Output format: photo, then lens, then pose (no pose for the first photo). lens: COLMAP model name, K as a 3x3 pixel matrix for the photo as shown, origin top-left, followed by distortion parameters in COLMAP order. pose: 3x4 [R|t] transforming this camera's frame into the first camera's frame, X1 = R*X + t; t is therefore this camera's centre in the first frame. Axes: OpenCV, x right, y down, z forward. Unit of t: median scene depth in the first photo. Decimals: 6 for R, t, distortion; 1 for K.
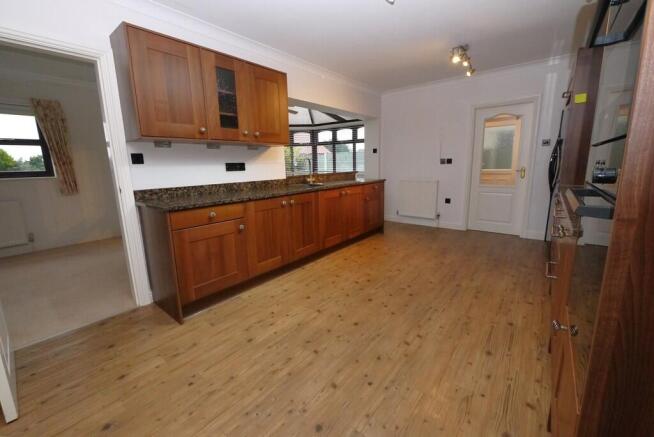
lens RADIAL K [[274.0, 0, 336.5], [0, 274.0, 206.1], [0, 0, 1]] dist [-0.008432, -0.000321]
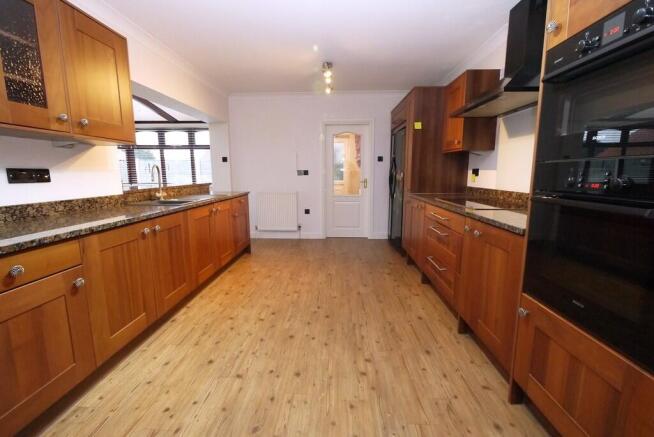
lens RADIAL K [[274.0, 0, 332.9], [0, 274.0, 208.9], [0, 0, 1]] dist [-0.008432, -0.000321]
pose [[0.805368, -0.056077, 0.590116, -0.199926], [0.074578, 0.997190, -0.007022, -0.025300], [-0.588065, 0.049666, 0.807288, 0.188801]]
